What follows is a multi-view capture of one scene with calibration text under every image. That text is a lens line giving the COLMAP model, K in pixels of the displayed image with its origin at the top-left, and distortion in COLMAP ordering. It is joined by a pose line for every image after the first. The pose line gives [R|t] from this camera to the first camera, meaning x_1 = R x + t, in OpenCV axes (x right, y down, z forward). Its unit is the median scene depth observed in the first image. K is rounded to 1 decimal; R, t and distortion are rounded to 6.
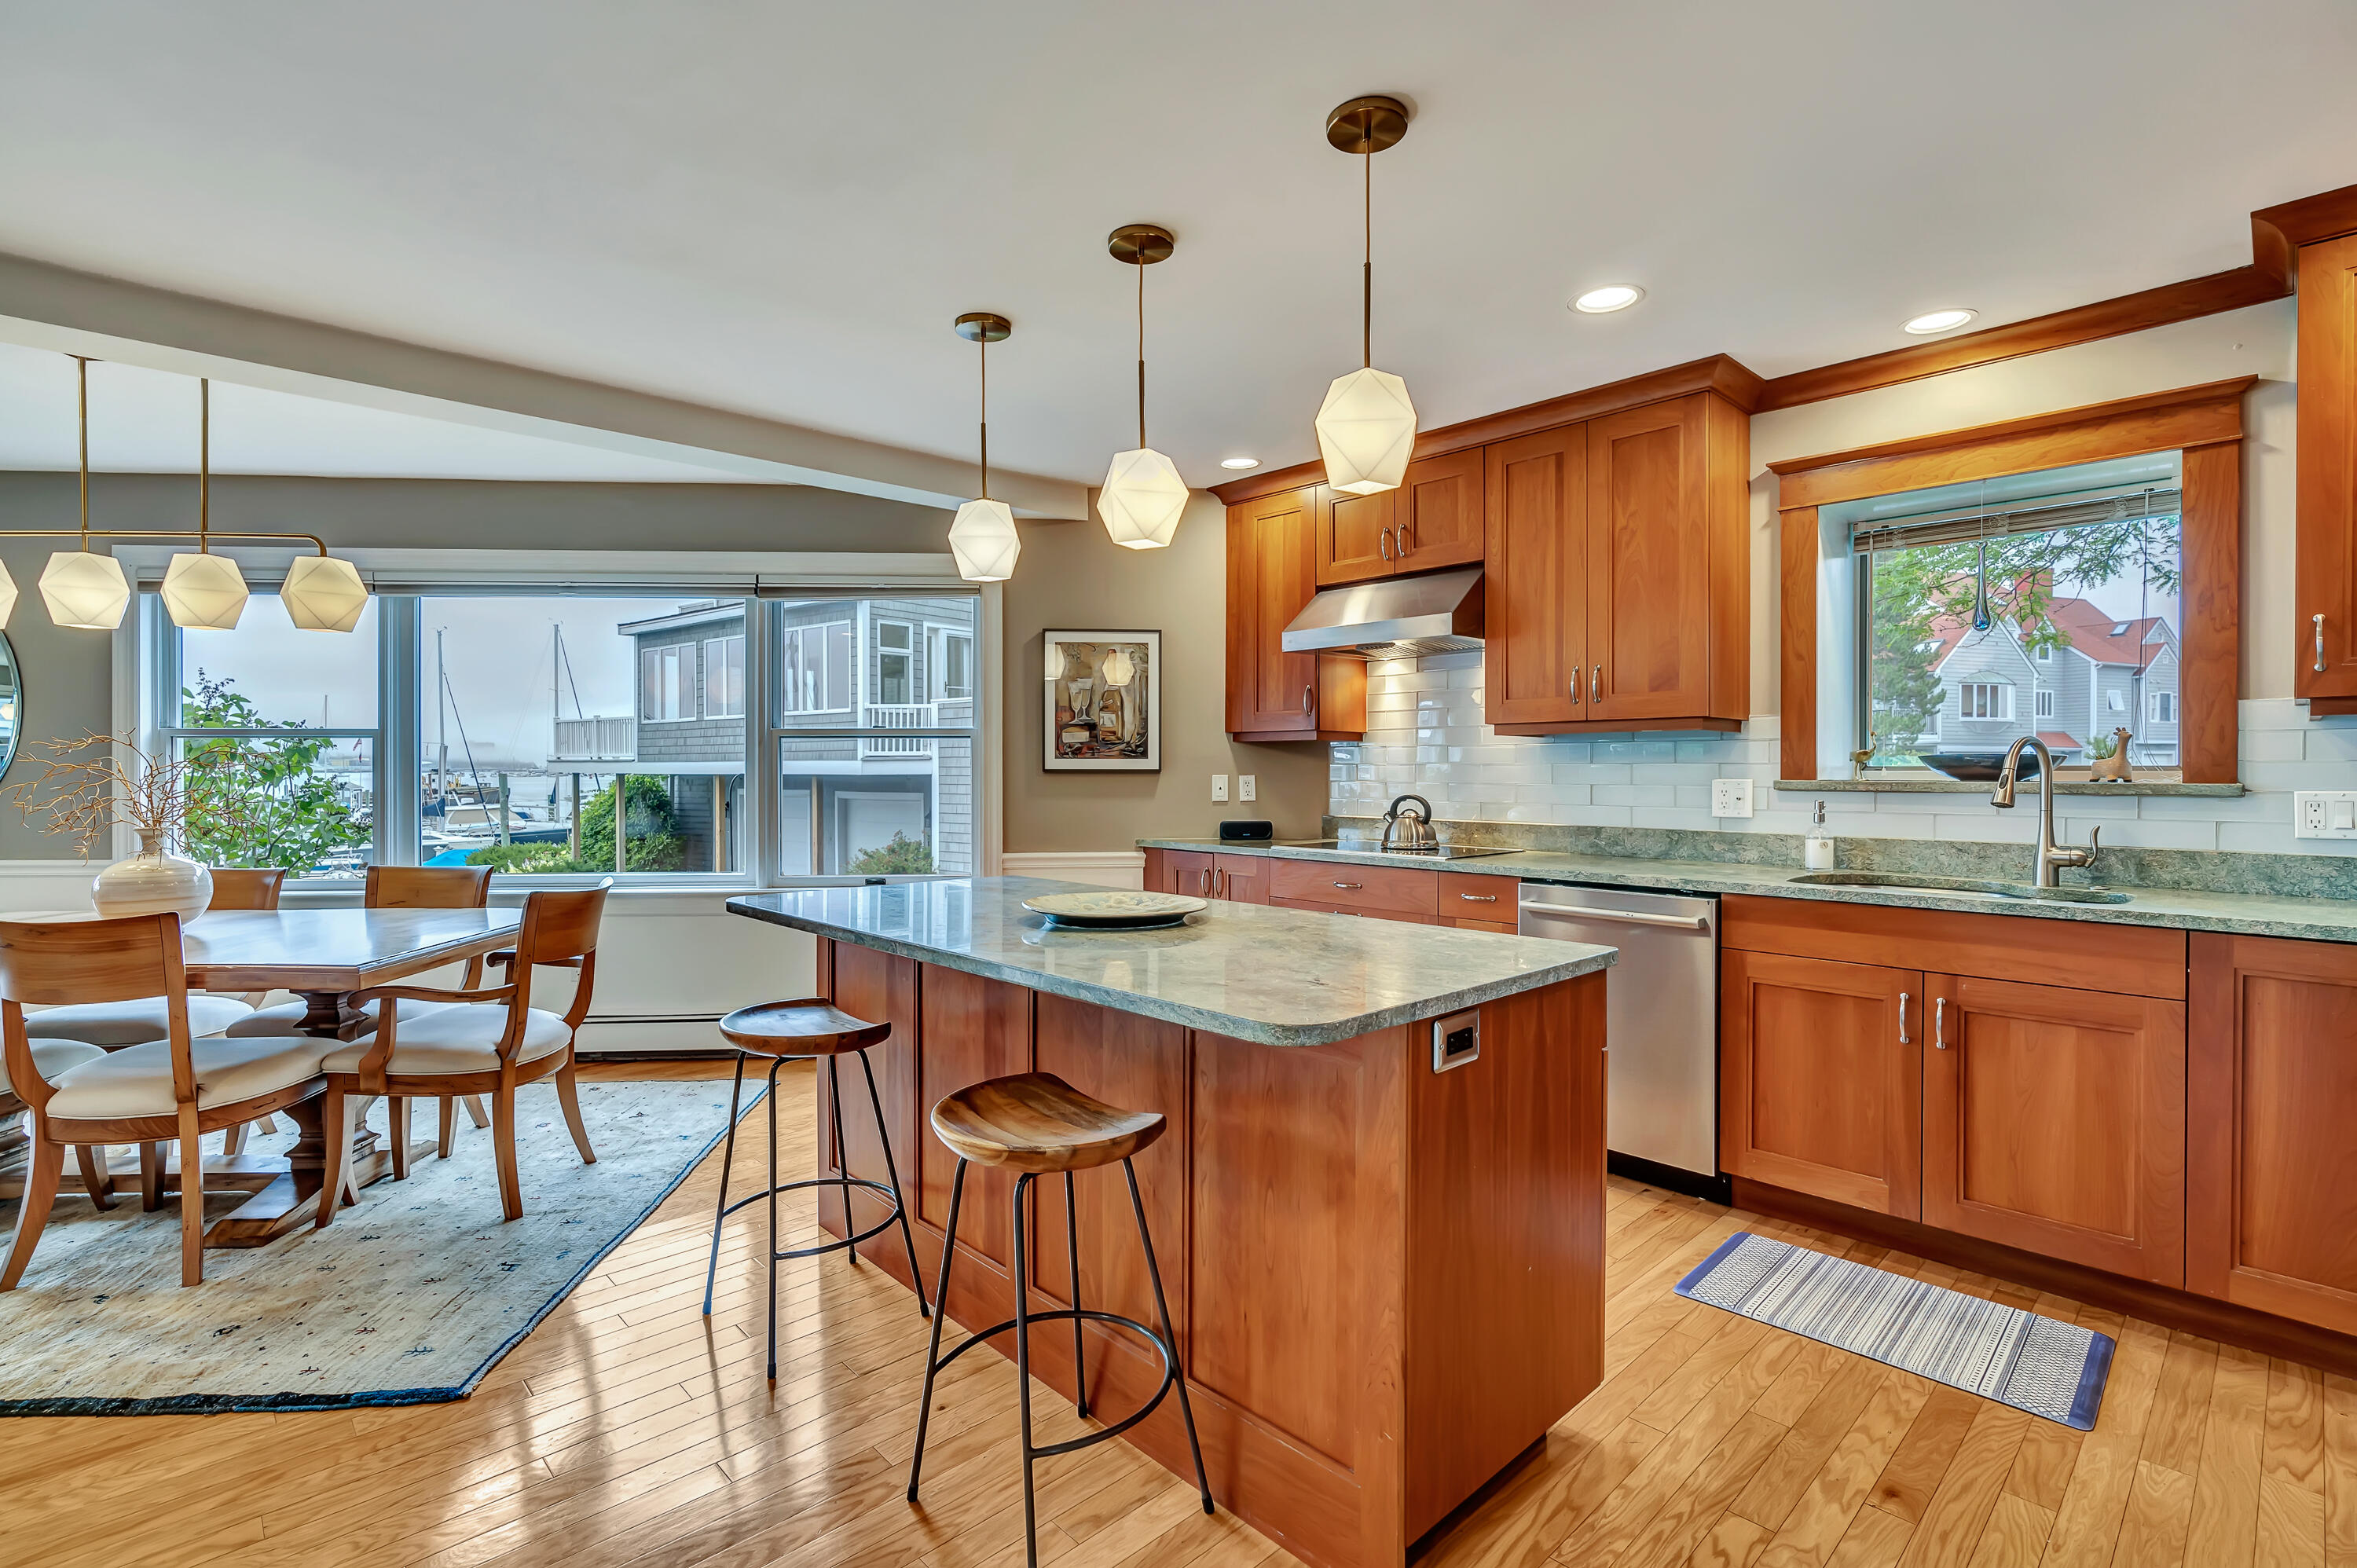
lens RADIAL K [[1097.5, 0, 1198.9], [0, 1097.5, 785.0], [0, 0, 1]] dist [-0.008908, 0.003819]
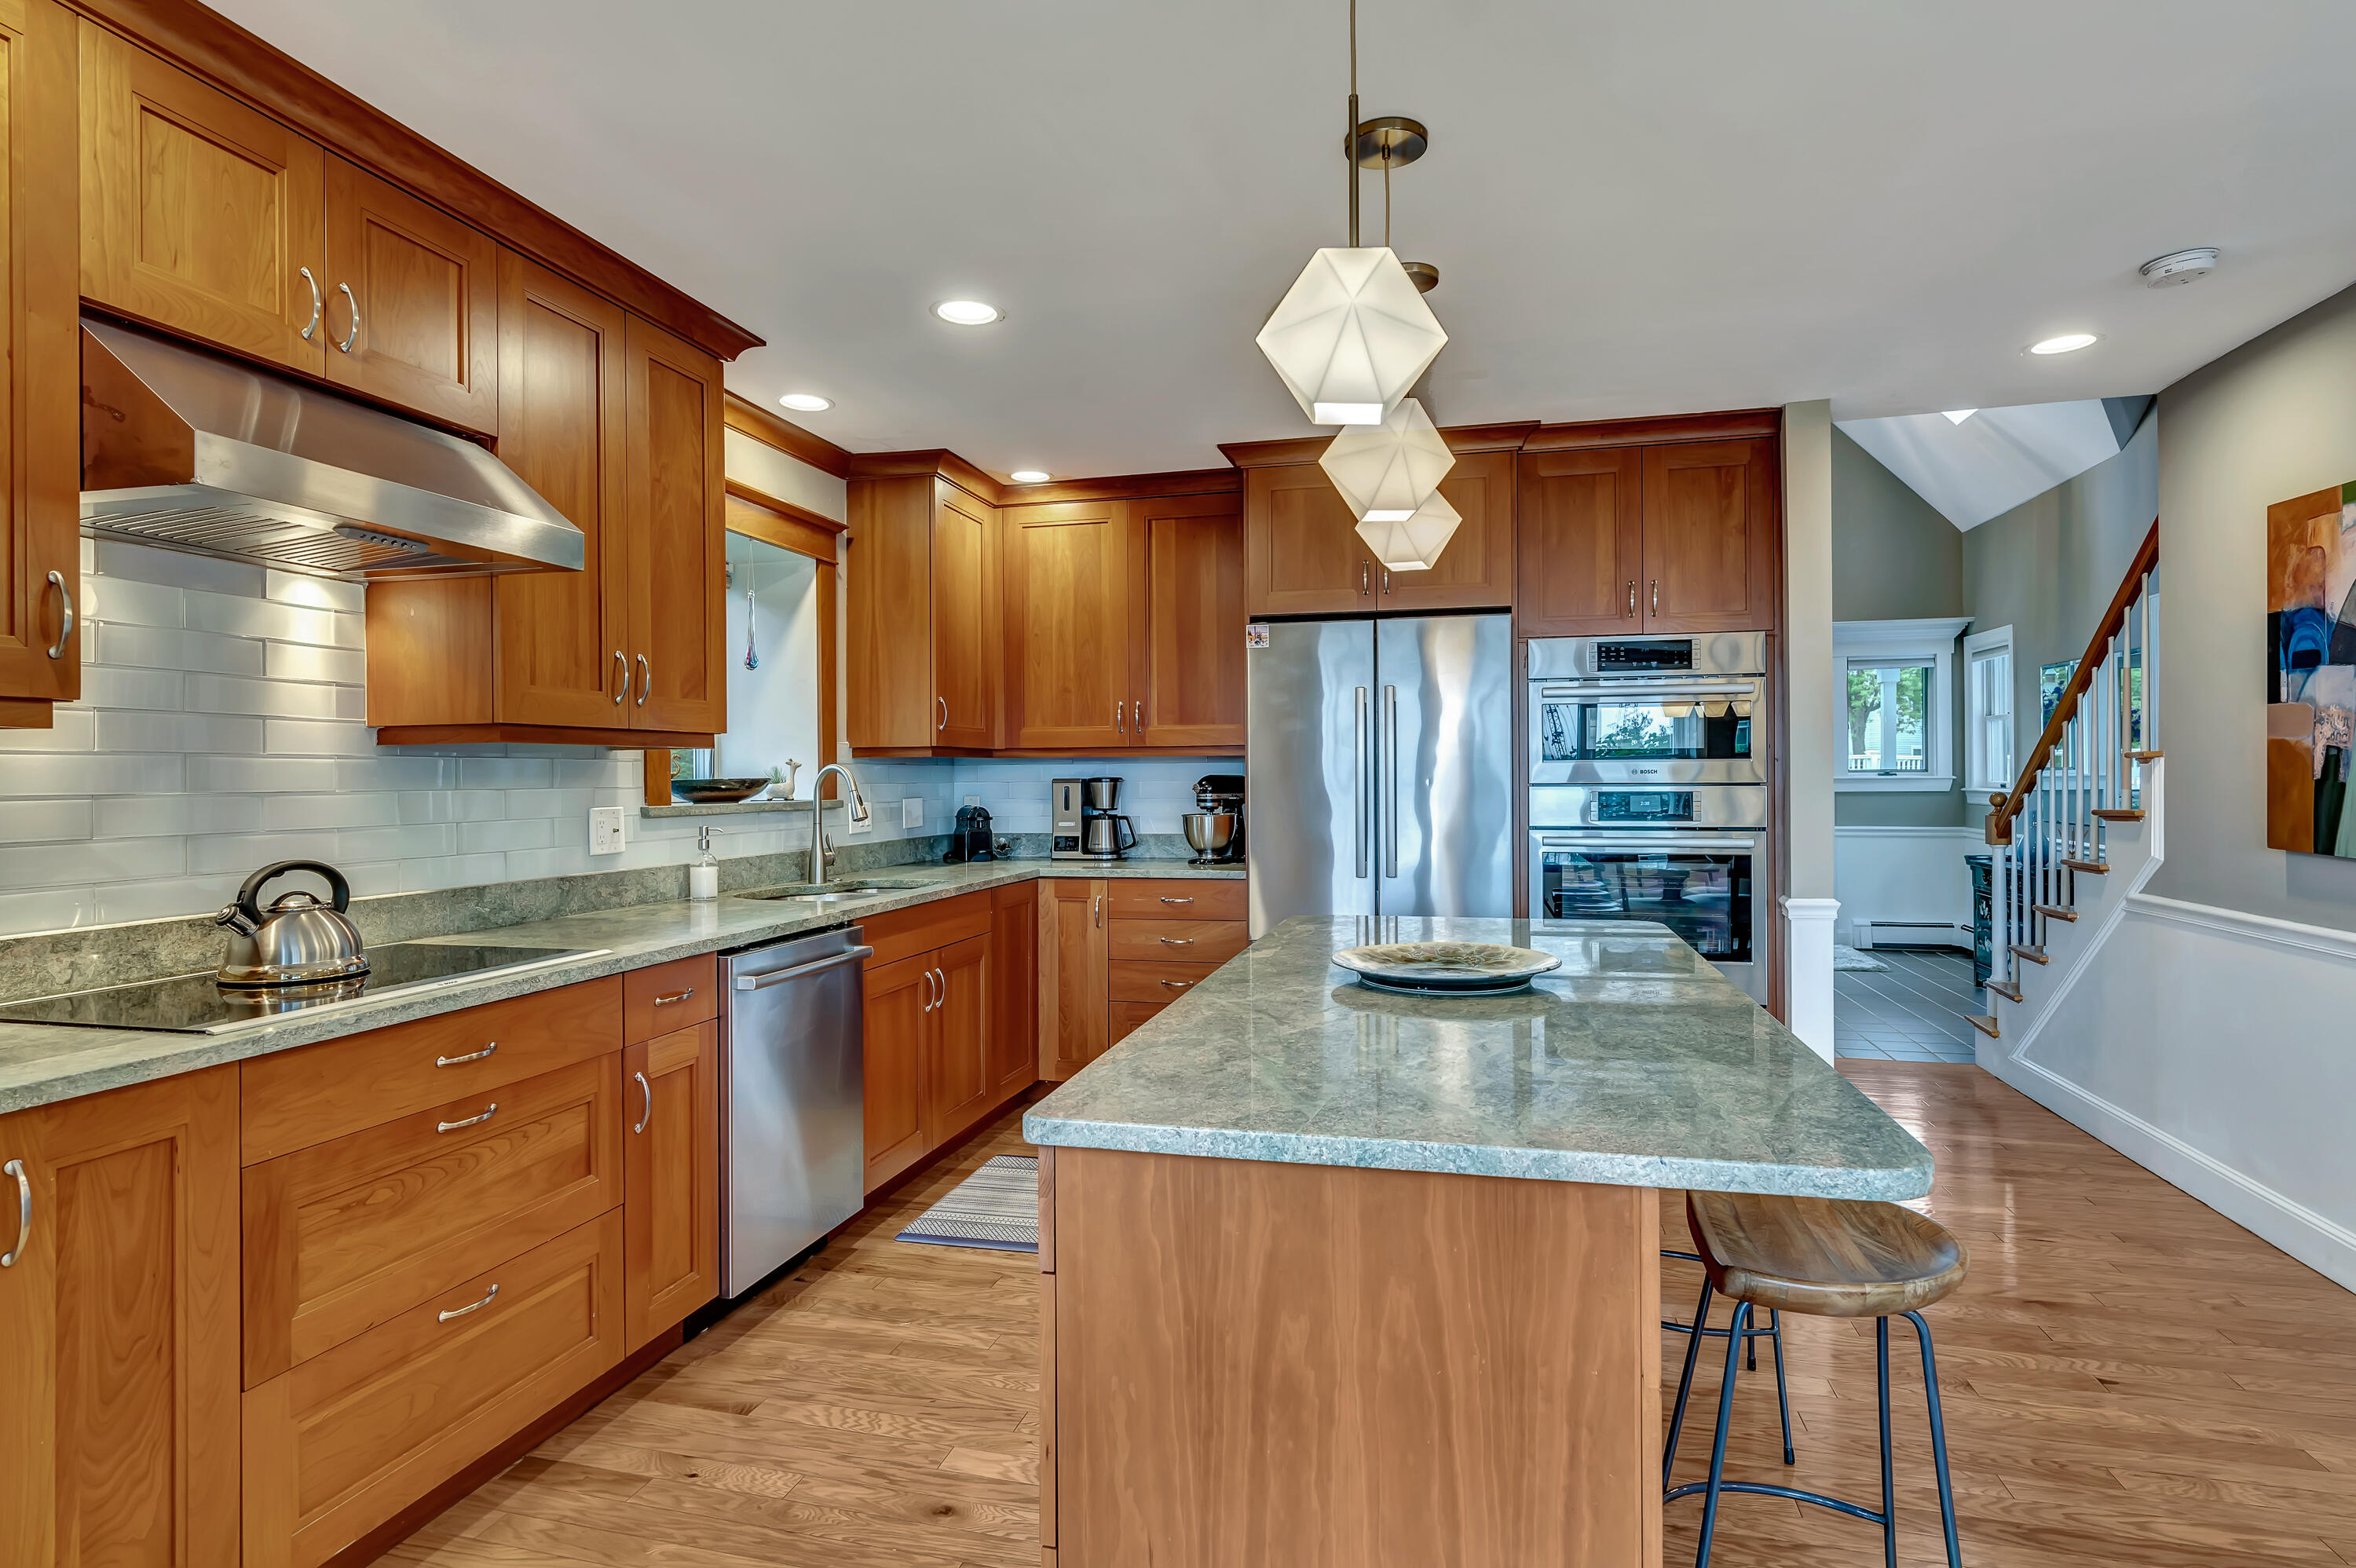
lens RADIAL K [[1210.7, 0, 1197.2], [0, 1210.7, 782.5], [0, 0, 1]] dist [-0.000781, -0.000736]
pose [[-0.540713, -0.000843, 0.841207, -0.569160], [0.016992, 0.999785, 0.011924, -0.029728], [-0.841035, 0.020741, -0.540582, 1.243453]]
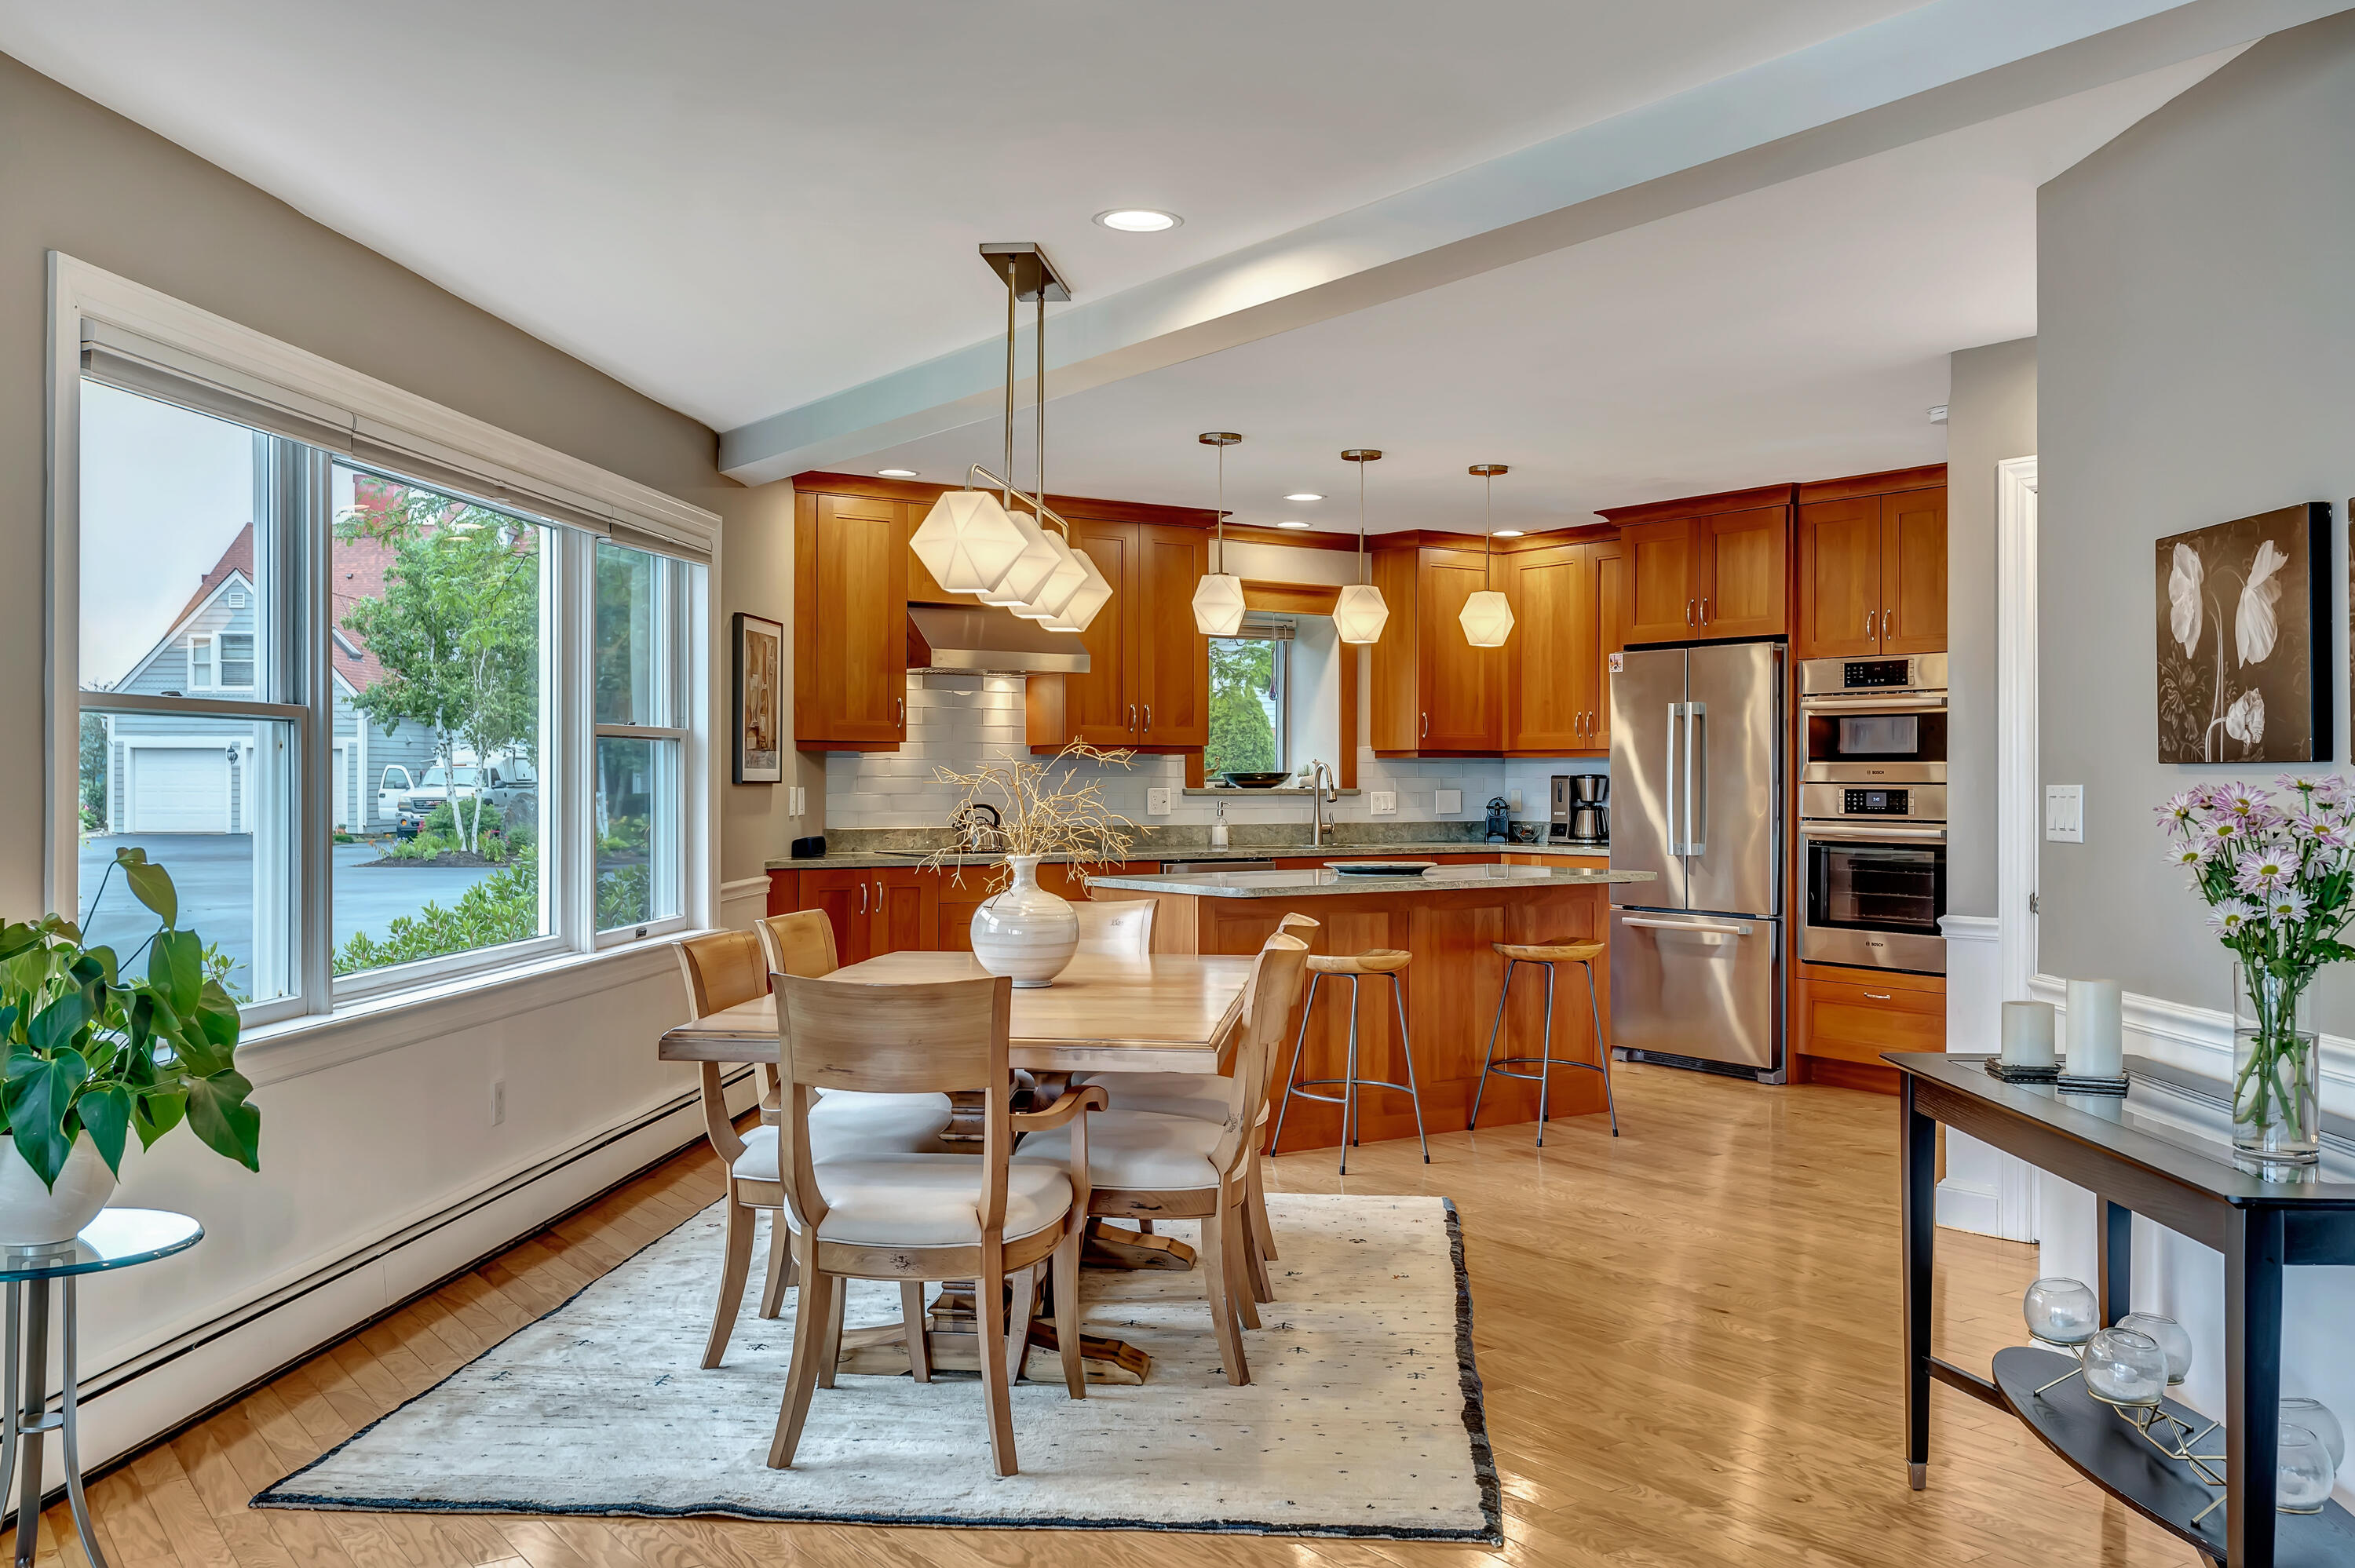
lens RADIAL K [[1982.3, 0, 1172.9], [0, 1982.3, 785.5], [0, 0, 1]] dist [-0.013615, -0.009719]
pose [[0.153003, -0.003309, 0.988220, -2.269249], [0.008788, 0.999959, 0.001987, -0.014413], [-0.988187, 0.008381, 0.153026, 0.657391]]
